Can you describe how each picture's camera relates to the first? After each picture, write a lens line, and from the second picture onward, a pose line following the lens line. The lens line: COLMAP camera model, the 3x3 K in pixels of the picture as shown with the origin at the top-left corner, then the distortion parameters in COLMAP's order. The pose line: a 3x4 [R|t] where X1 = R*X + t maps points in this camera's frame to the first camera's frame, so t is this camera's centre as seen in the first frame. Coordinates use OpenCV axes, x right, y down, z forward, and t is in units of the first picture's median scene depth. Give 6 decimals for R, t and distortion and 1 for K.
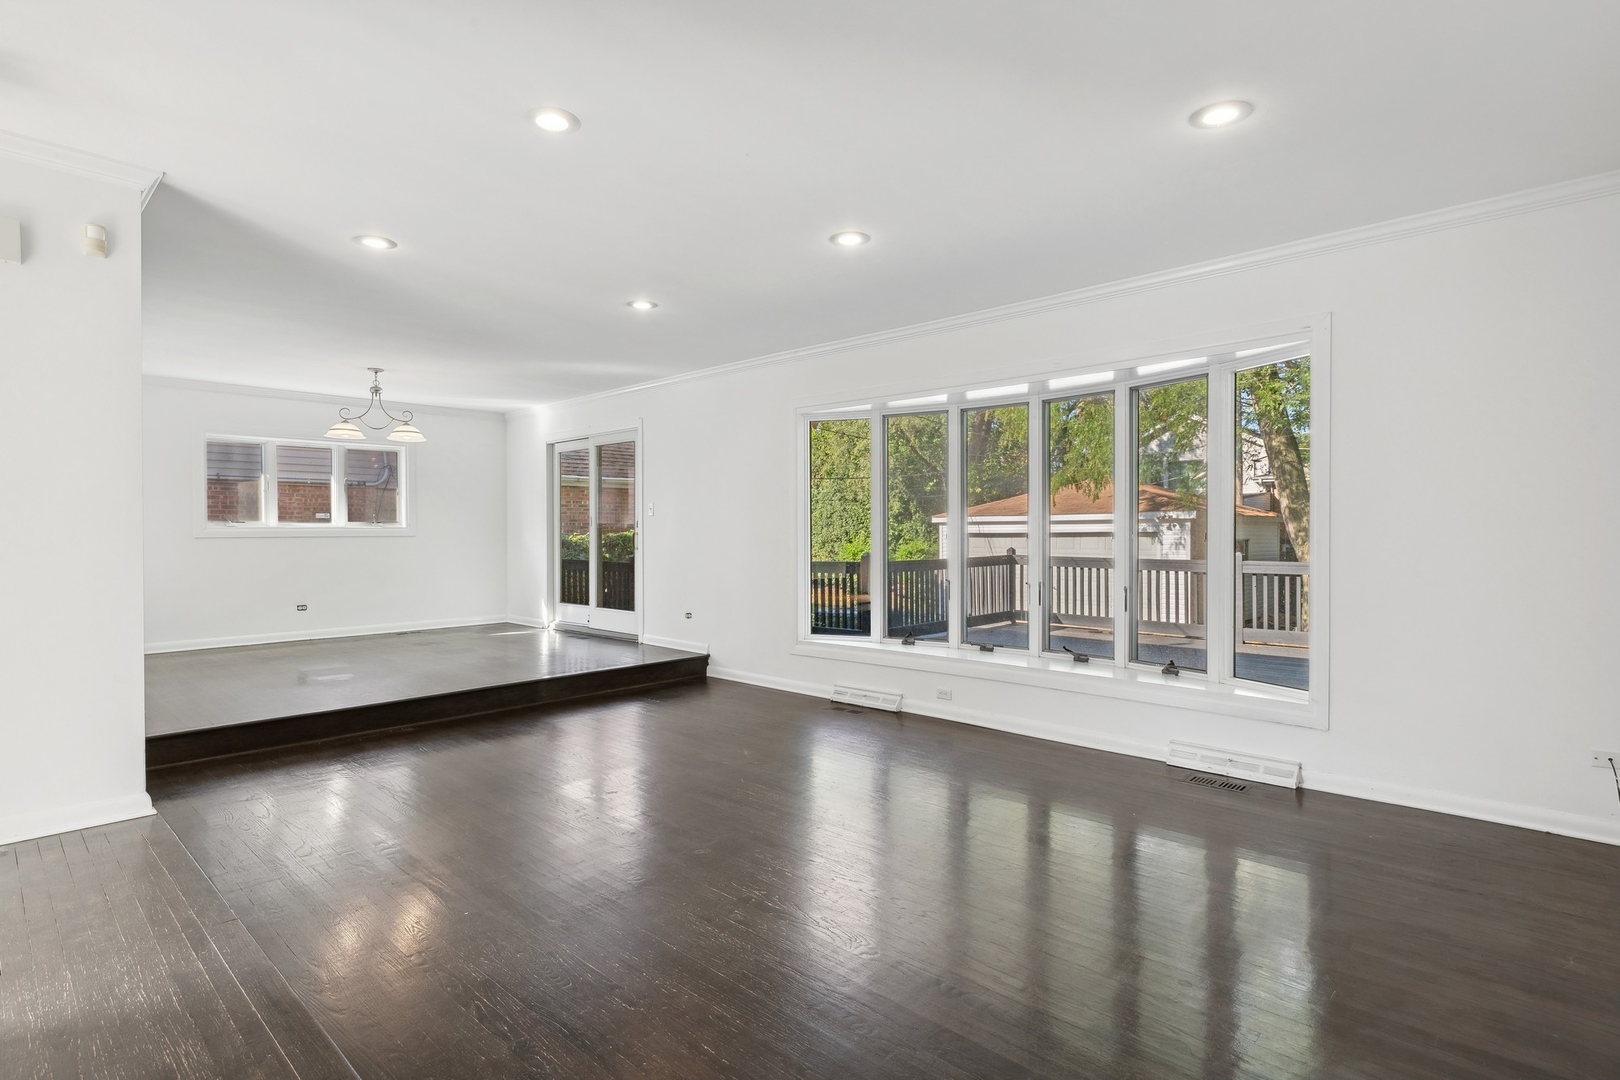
lens RADIAL K [[817.7, 0, 810.0], [0, 817.7, 540.0], [0, 0, 1]] dist [-0.001959, -0.000604]
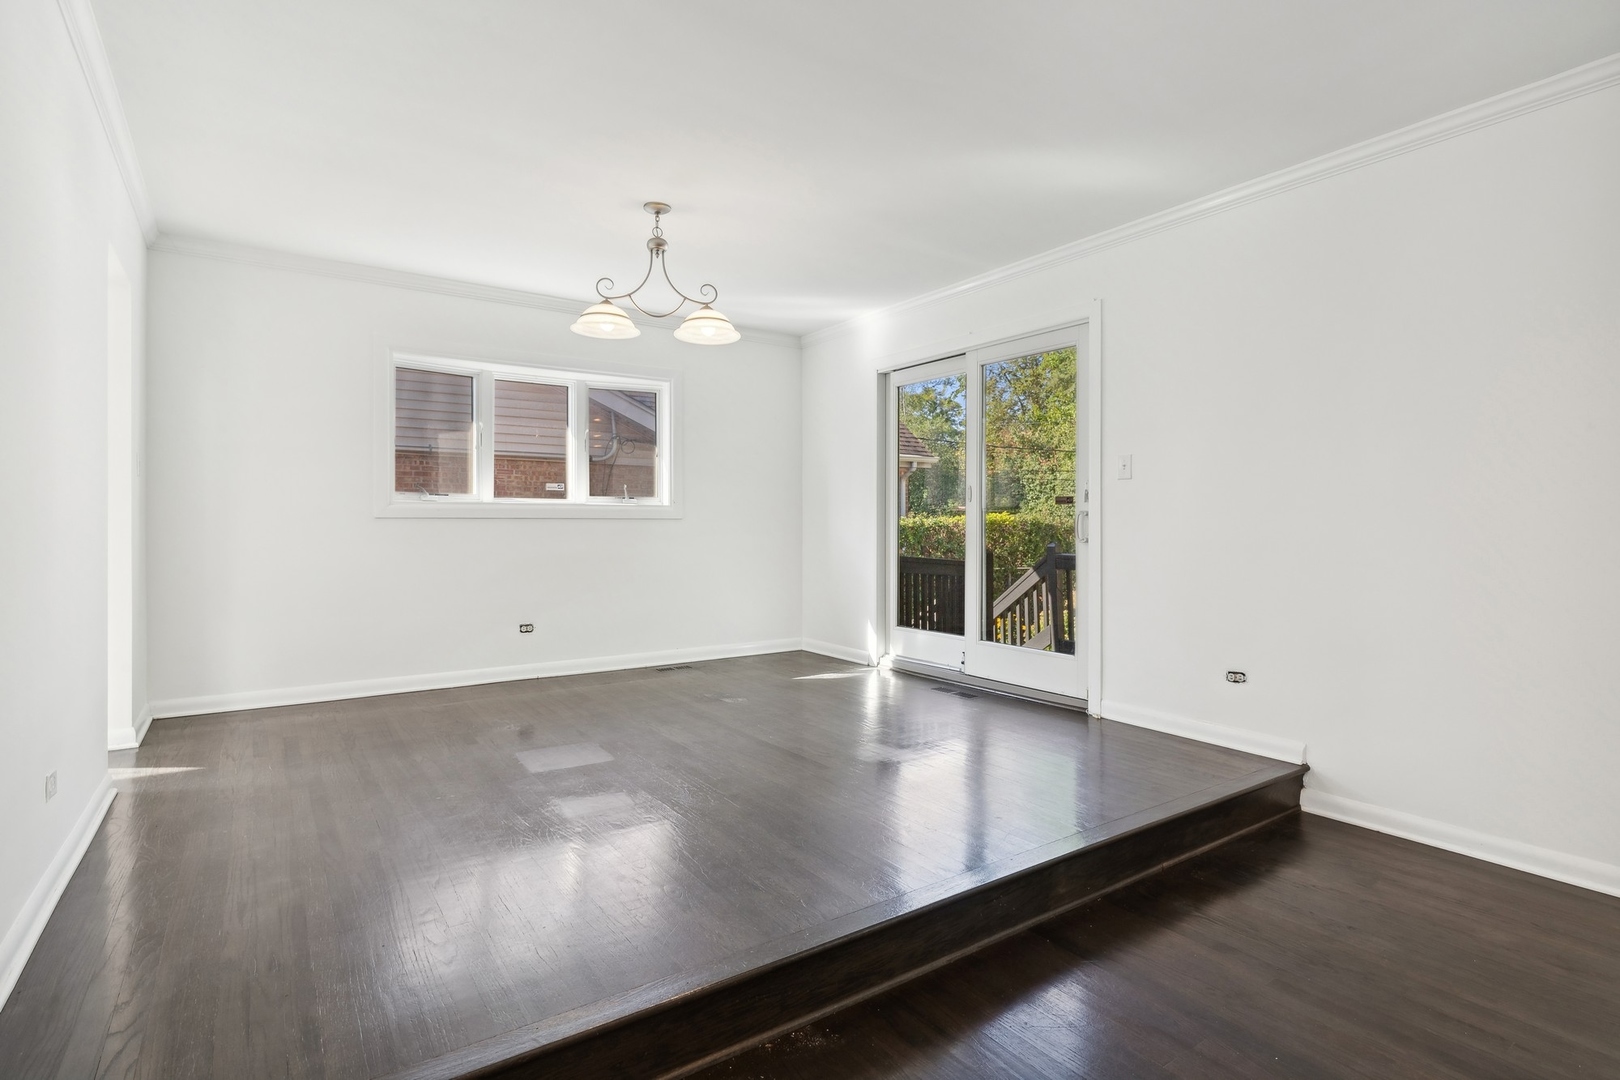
lens RADIAL K [[807.2, 0, 797.8], [0, 807.2, 529.2], [0, 0, 1]] dist [0.003674, 0.000391]
pose [[0.976488, 0.004606, -0.215522, -0.264246], [-0.005799, 0.999971, -0.004905, 0.006302], [0.215493, 0.006040, 0.976487, 0.405904]]
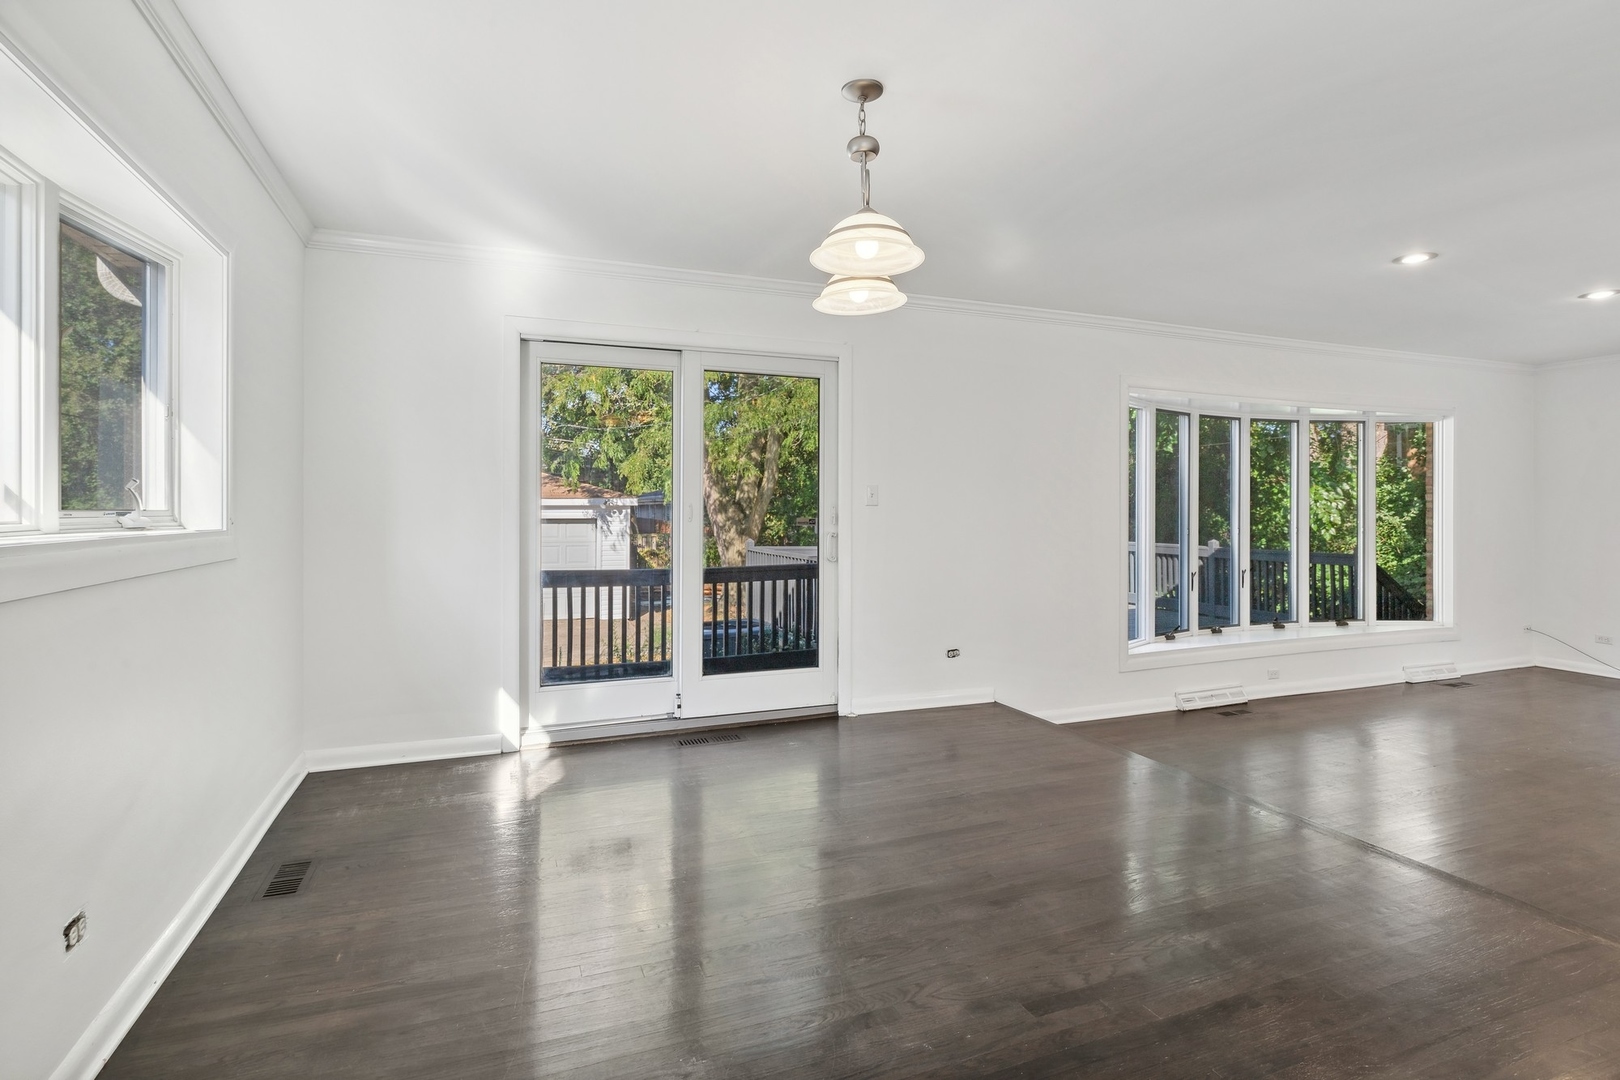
lens RADIAL K [[792.8, 0, 859.0], [0, 792.8, 497.8], [0, 0, 1]] dist [-0.002954, -0.000577]
pose [[0.412410, 0.020440, 0.910769, -0.684413], [0.007658, 0.999635, -0.025902, -0.017466], [-0.910966, 0.017657, 0.412103, 0.695377]]
